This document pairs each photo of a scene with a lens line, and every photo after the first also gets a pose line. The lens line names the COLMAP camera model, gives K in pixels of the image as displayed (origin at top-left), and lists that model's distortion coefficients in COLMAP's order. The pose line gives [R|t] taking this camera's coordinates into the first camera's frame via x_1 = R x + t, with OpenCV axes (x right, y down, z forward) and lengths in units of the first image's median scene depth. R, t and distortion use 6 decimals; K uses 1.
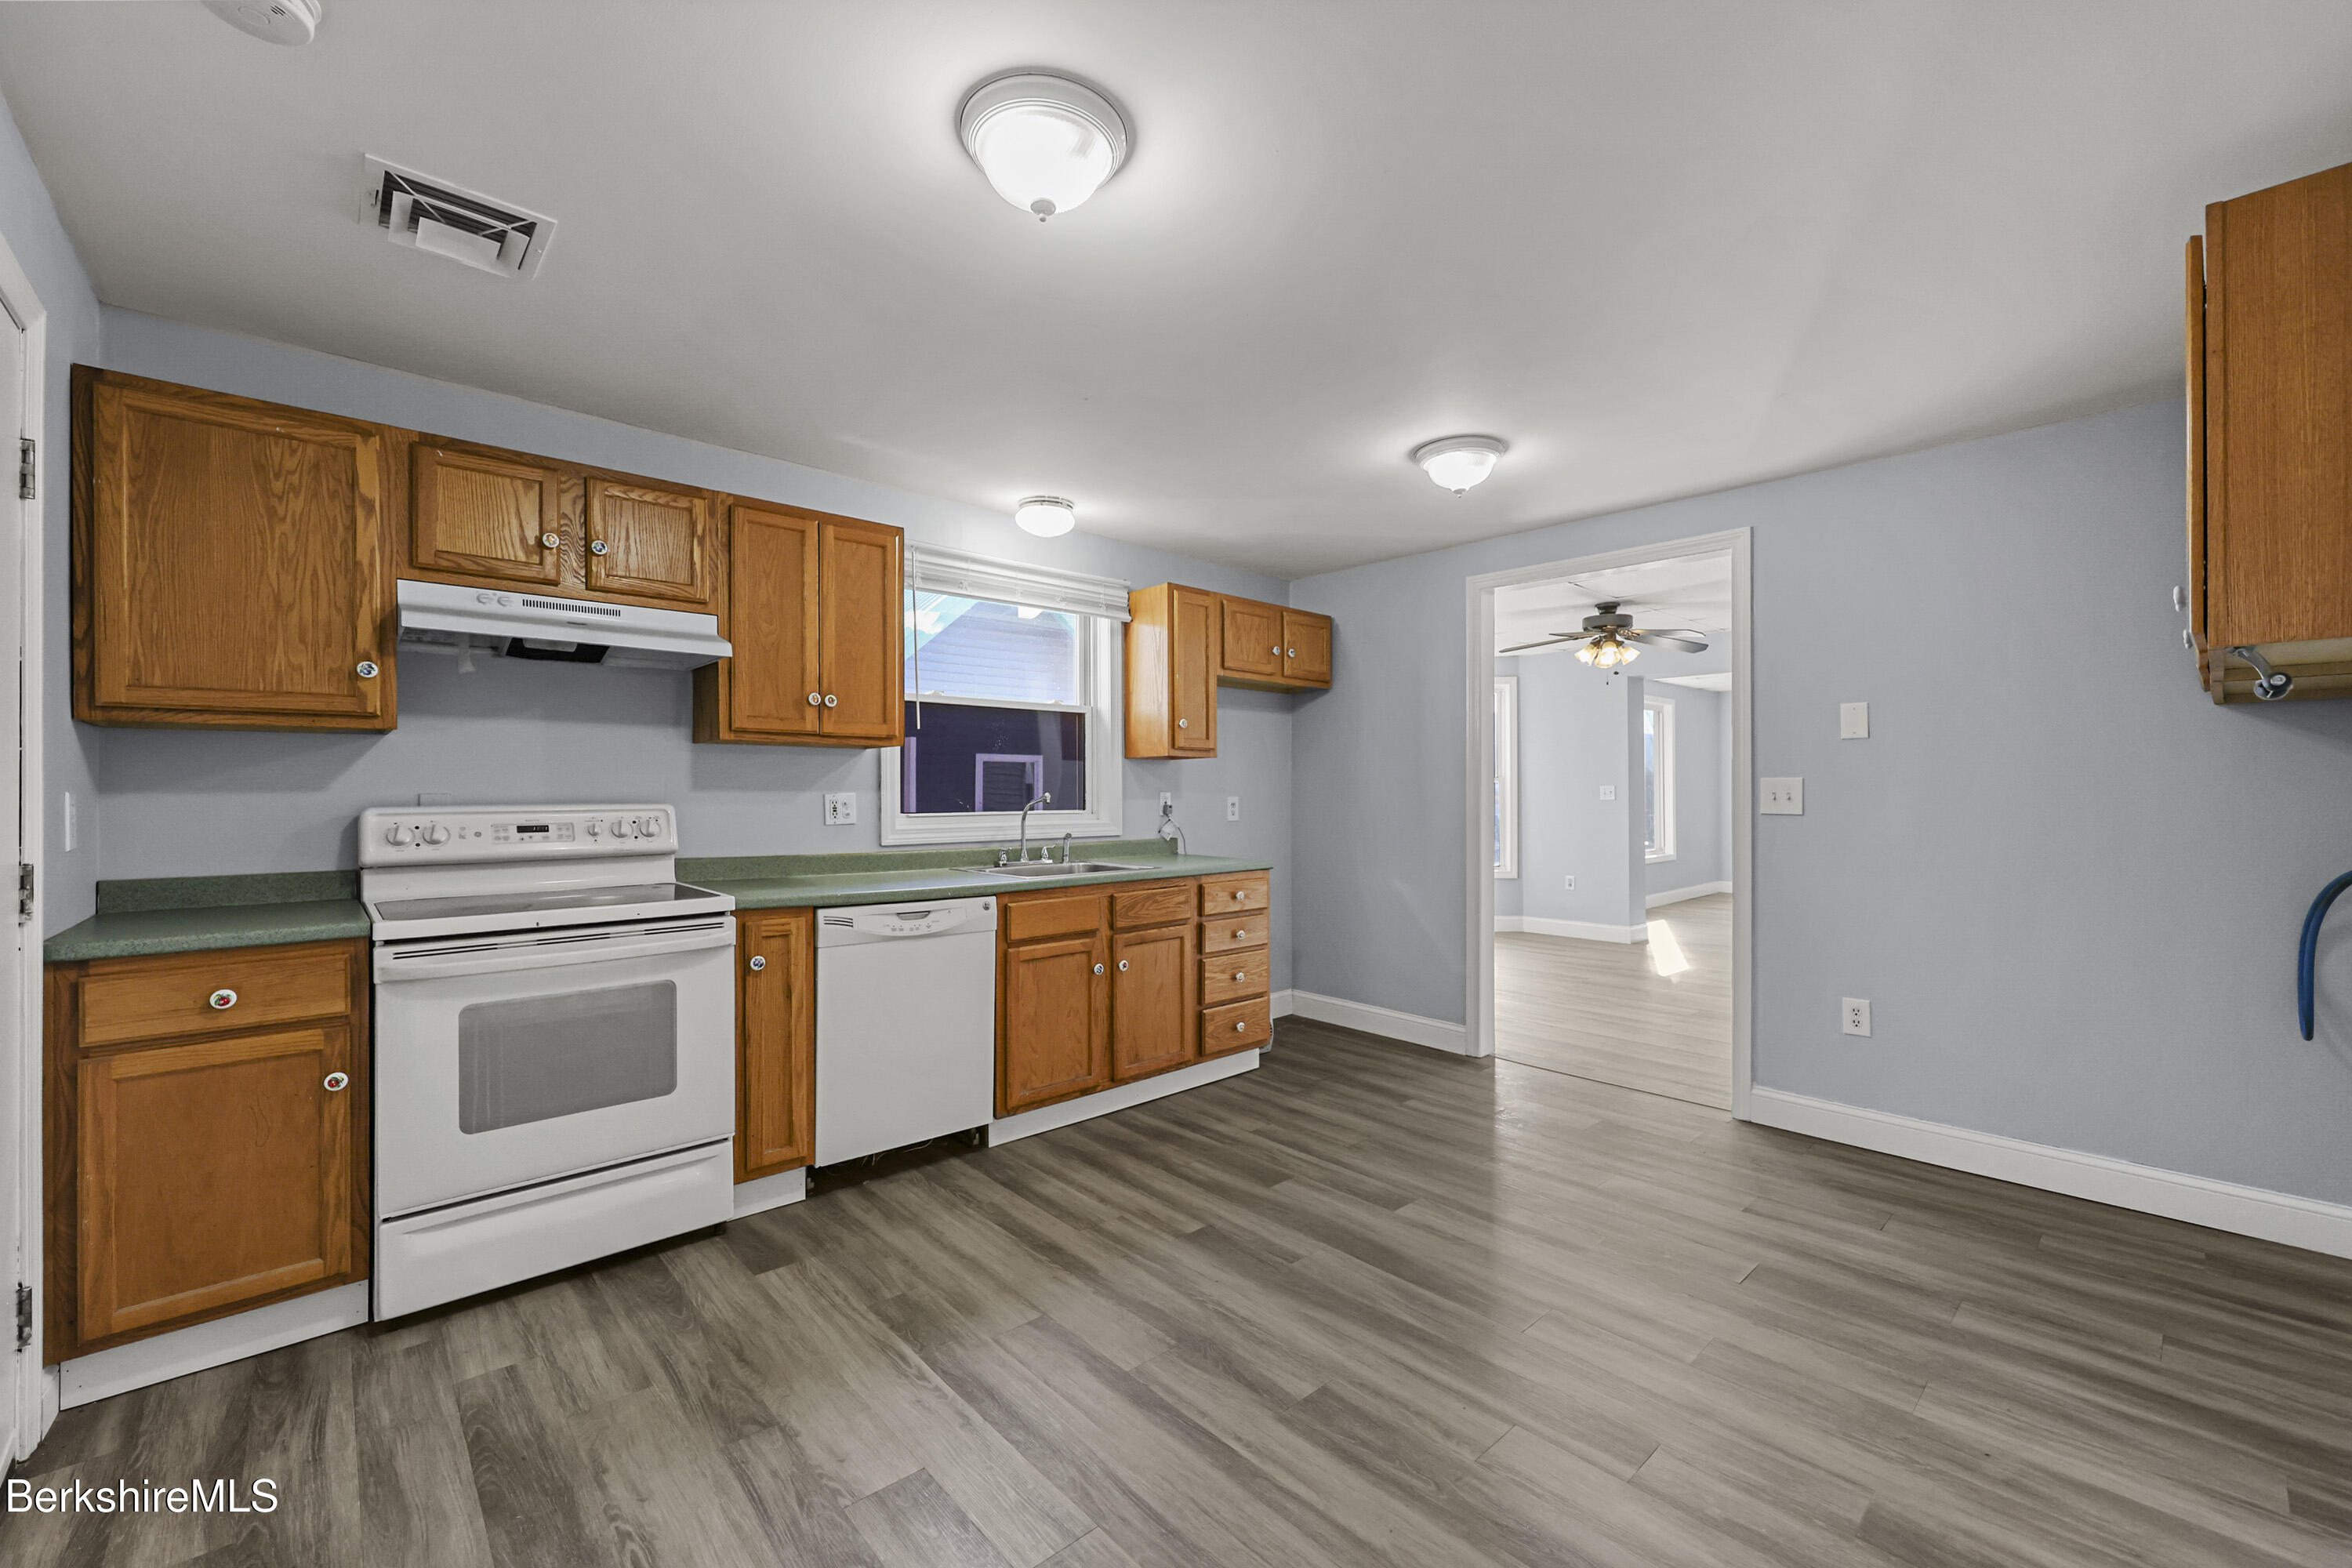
lens RADIAL K [[946.2, 0, 1161.1], [0, 946.2, 792.3], [0, 0, 1]] dist [0.002336, -0.000662]
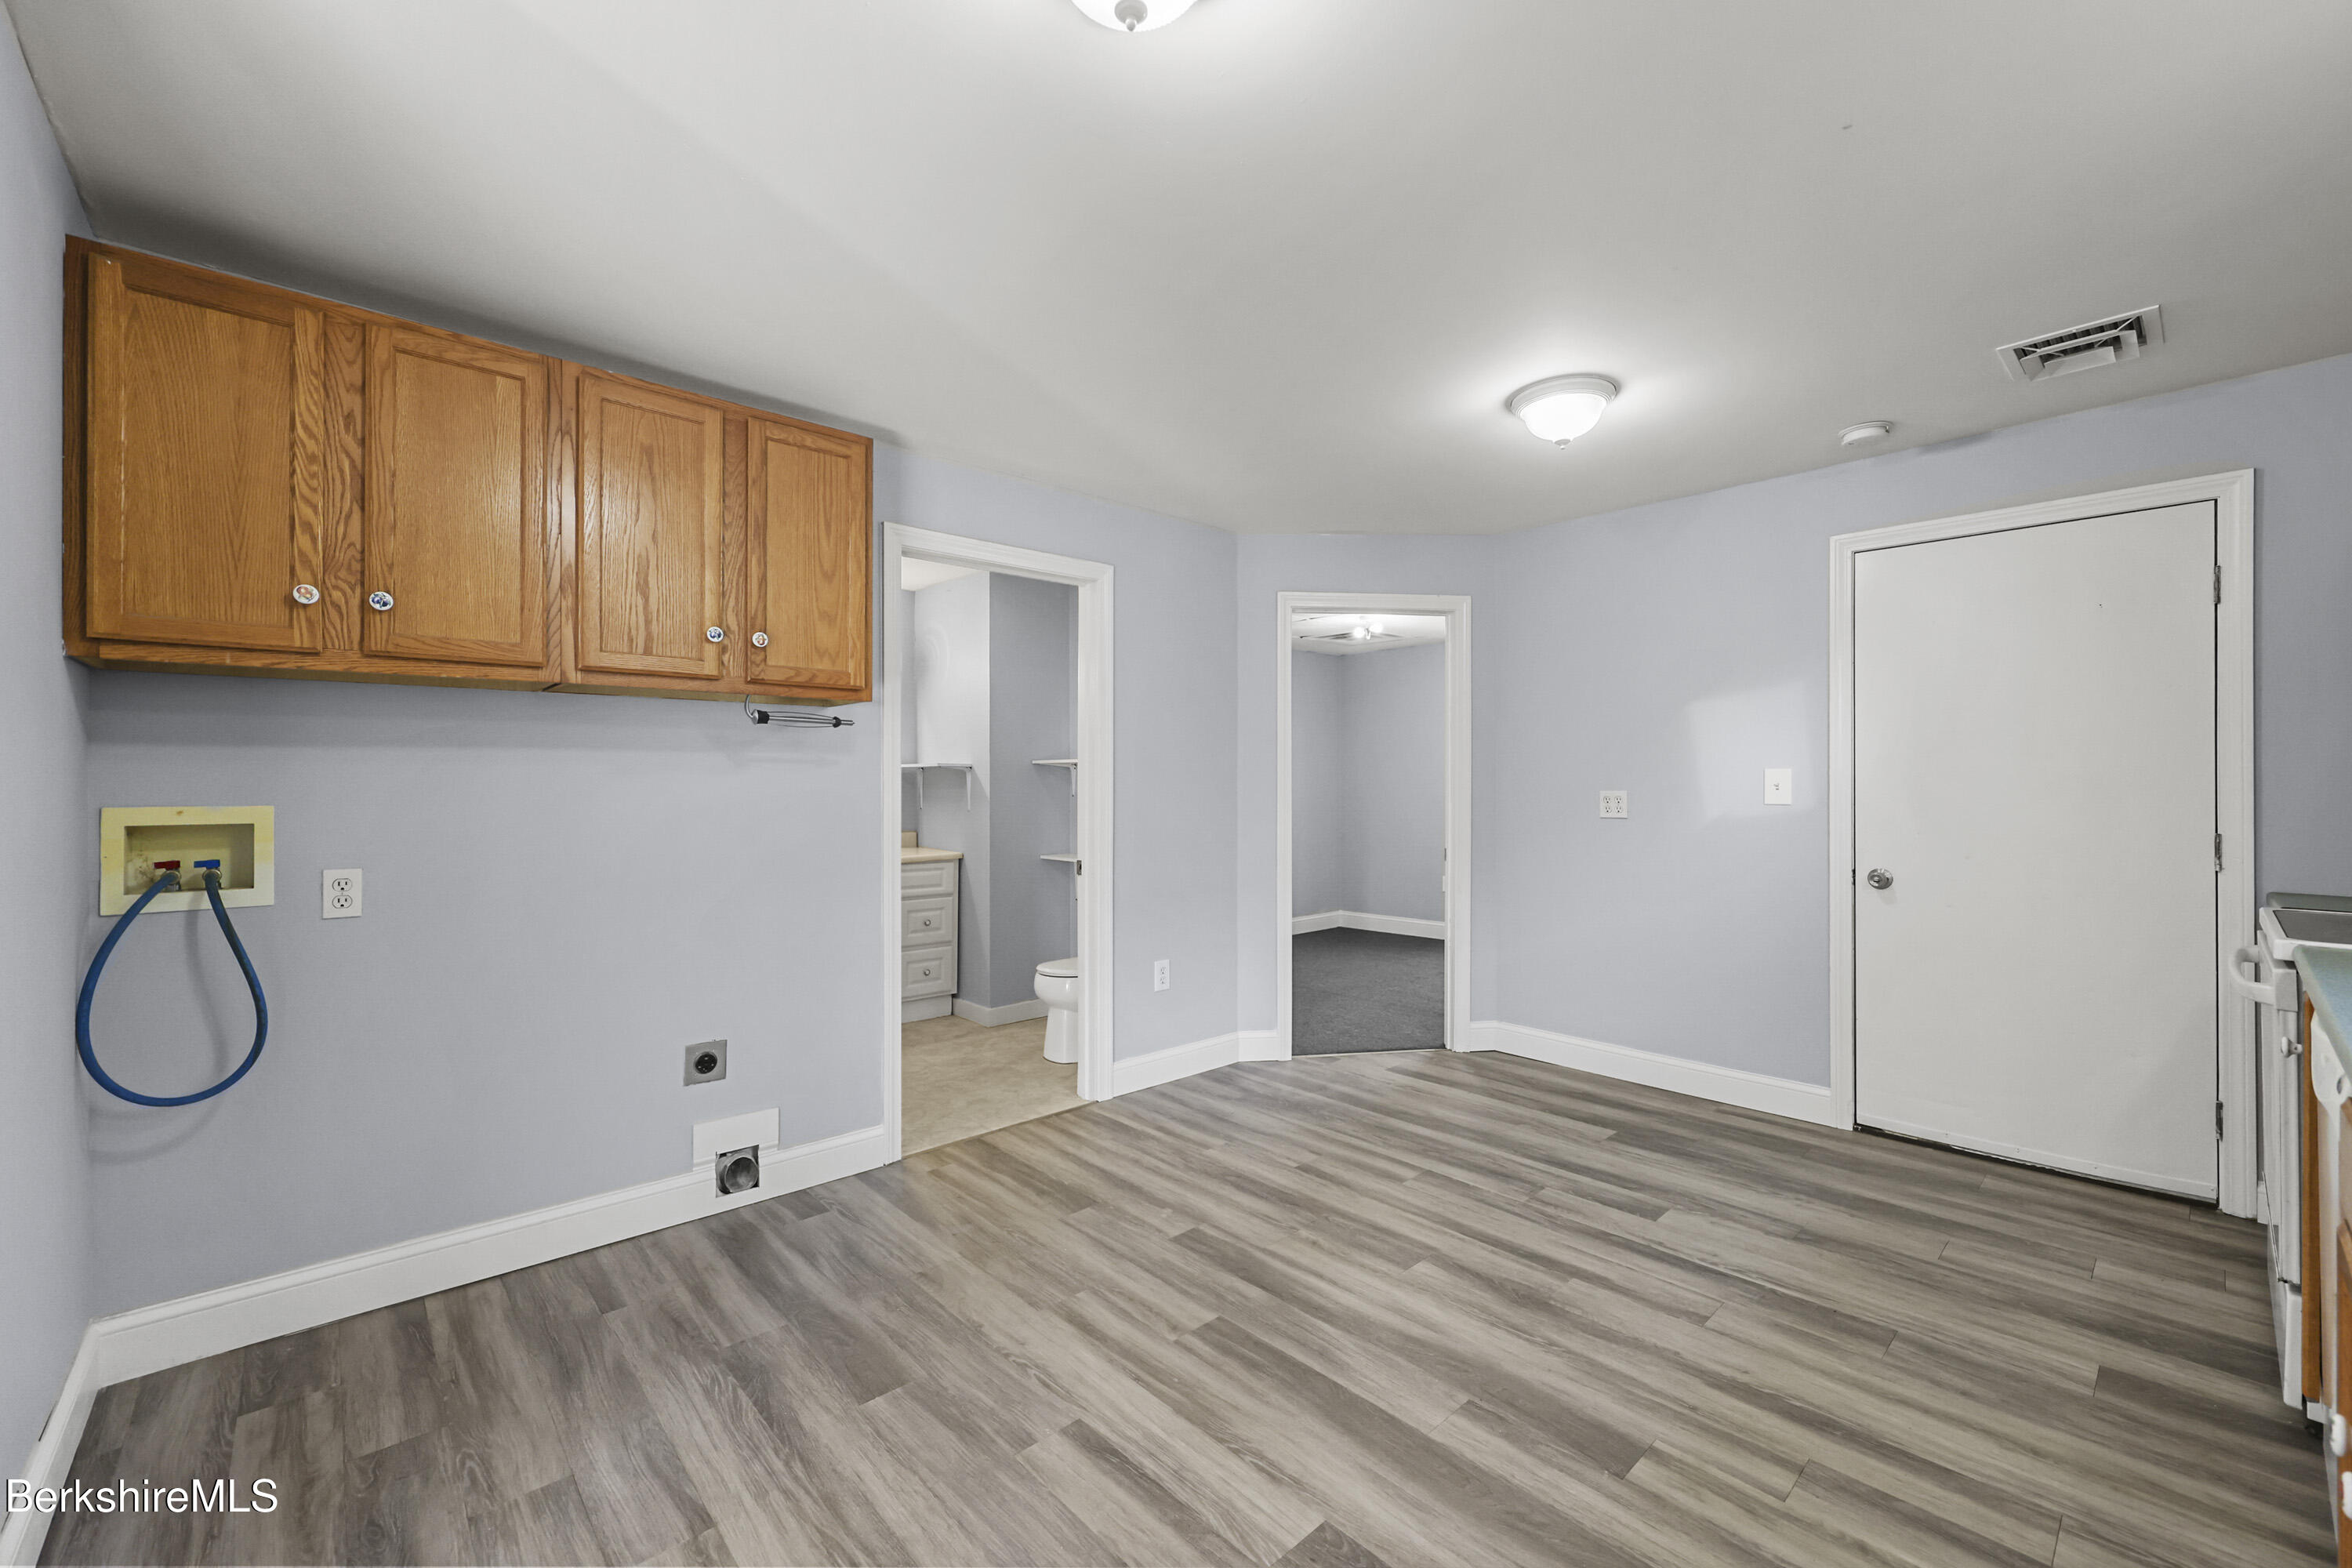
lens RADIAL K [[946.2, 0, 1192.4], [0, 946.2, 776.7], [0, 0, 1]] dist [0.002336, -0.000662]
pose [[-0.999630, 0.000217, -0.027191, 0.303009], [0.000468, 0.999957, -0.009254, -0.001148], [0.027188, -0.009263, -0.999587, 1.396594]]
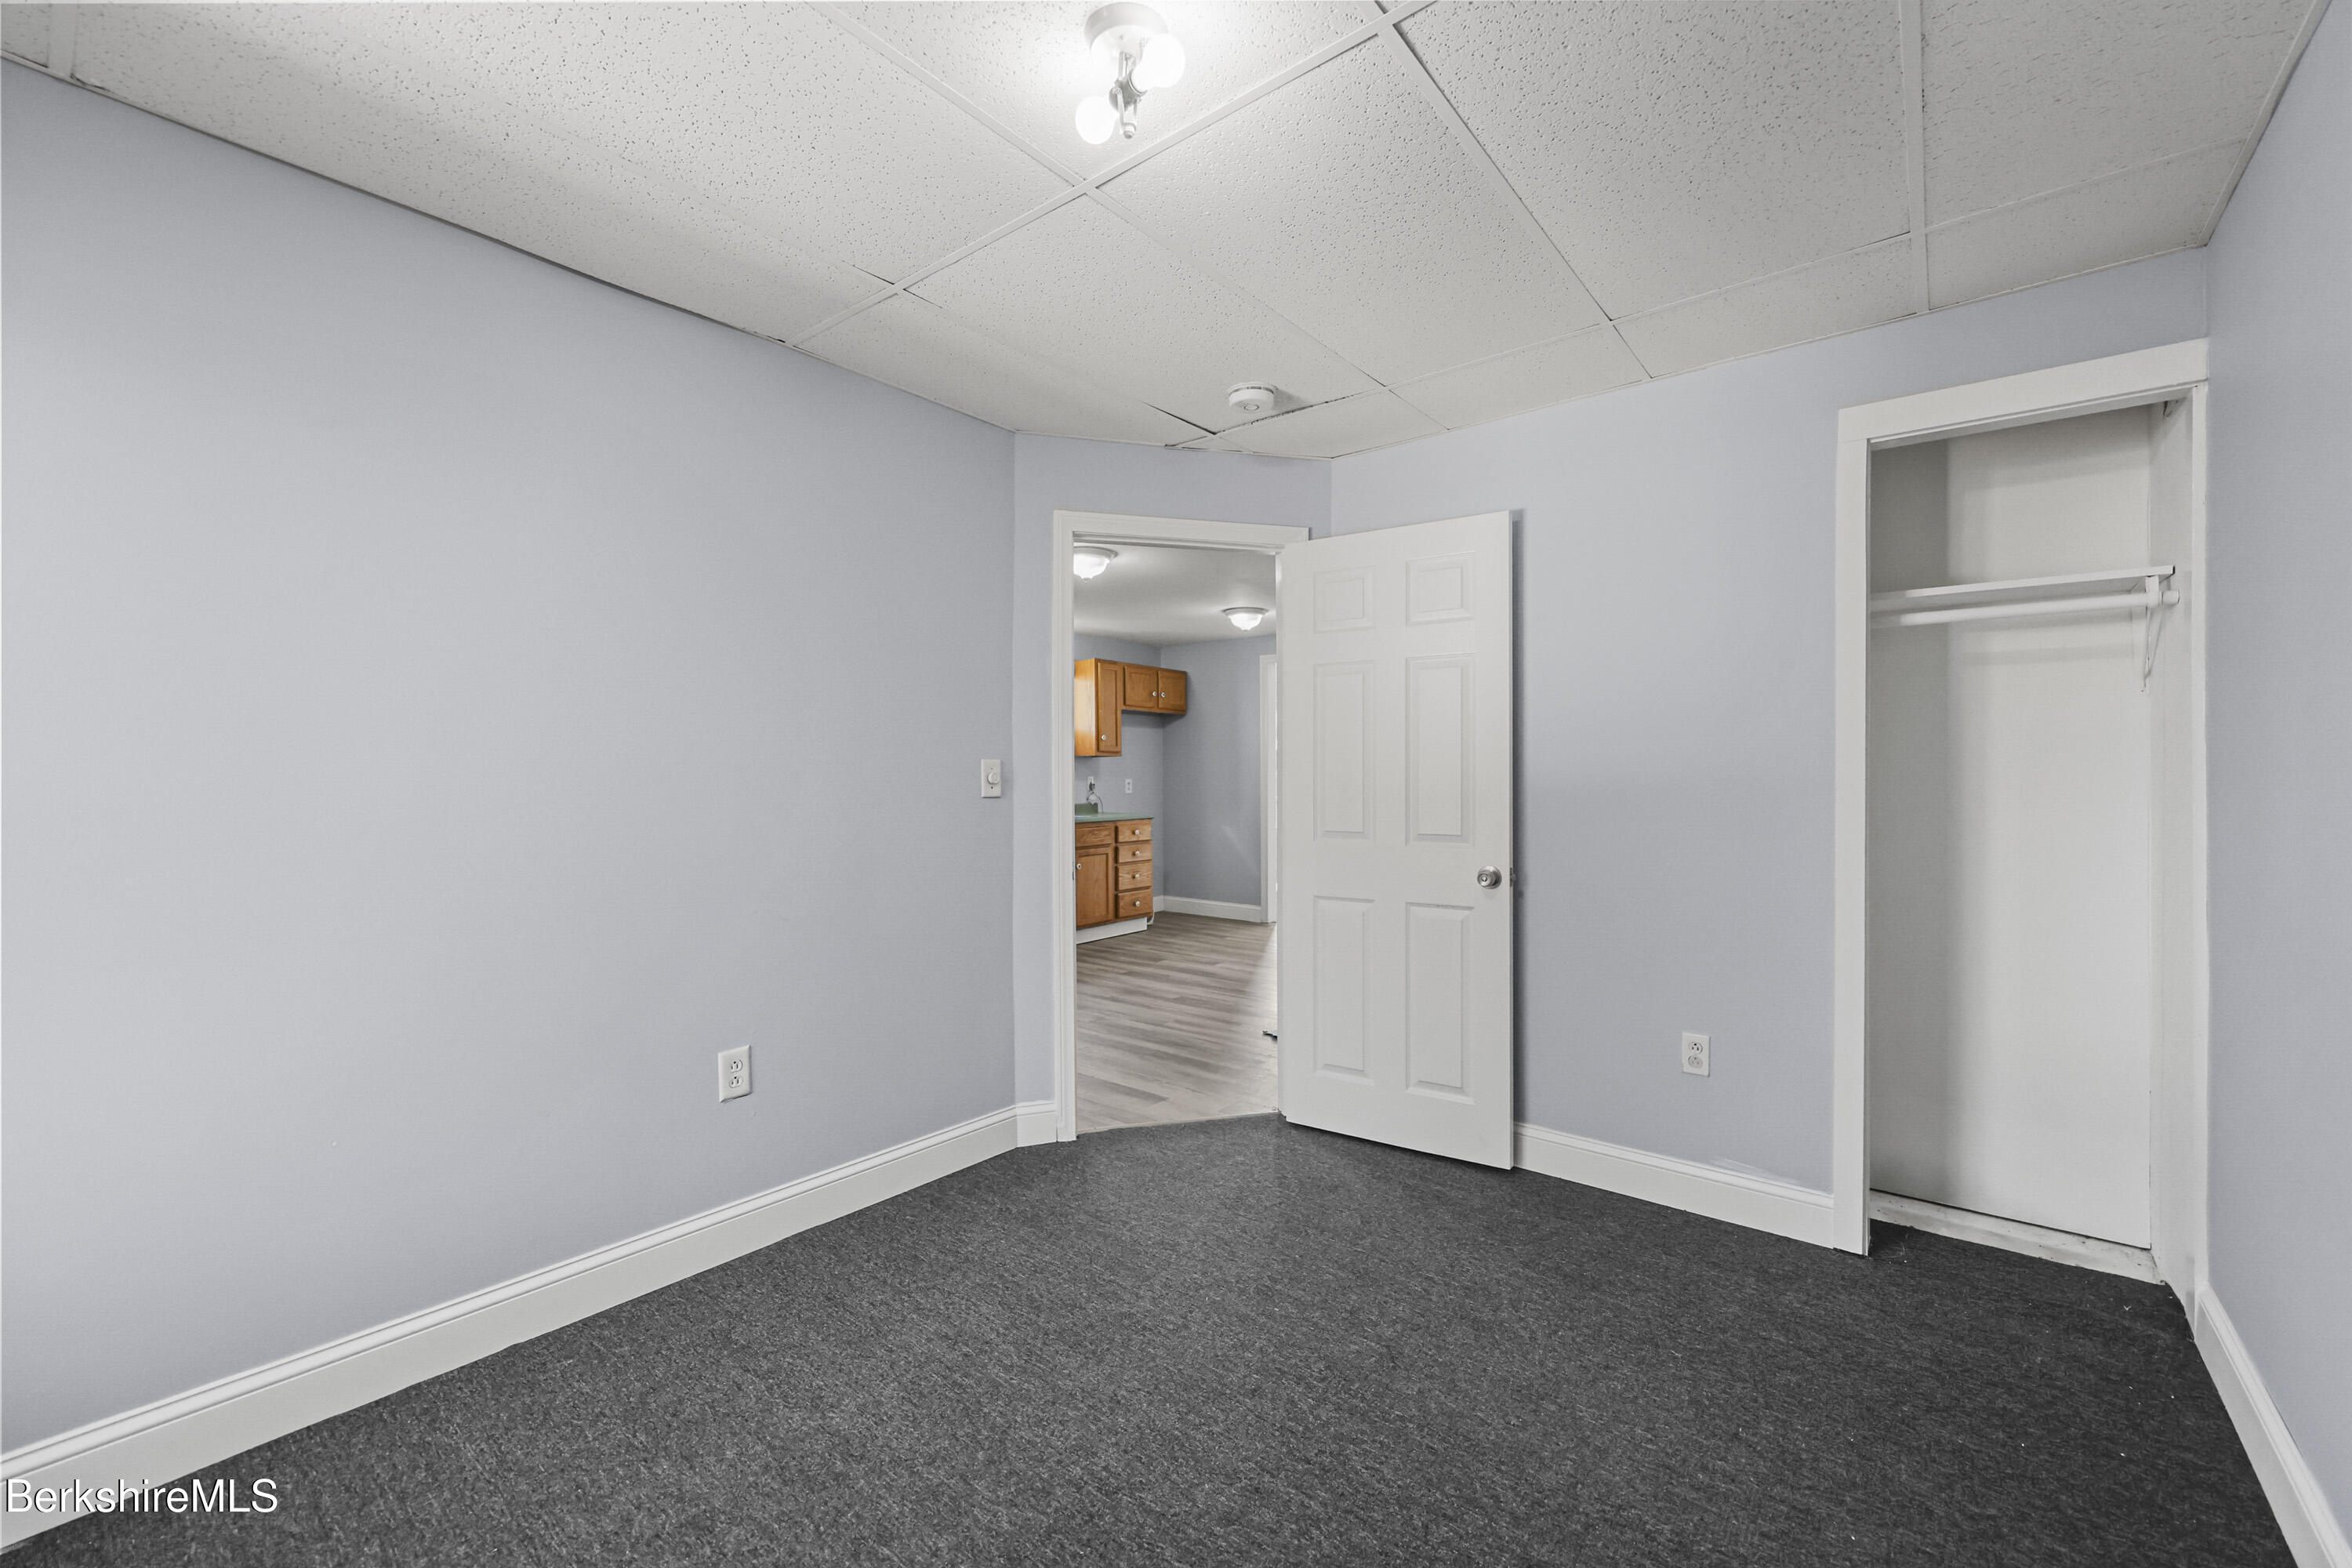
lens RADIAL K [[946.2, 0, 1175.6], [0, 946.2, 779.8], [0, 0, 1]] dist [0.002336, -0.000662]
pose [[0.986634, -0.003453, 0.162918, -0.177583], [0.002946, 0.999990, 0.003355, 0.001819], [-0.162928, -0.002830, 0.986634, -1.031216]]
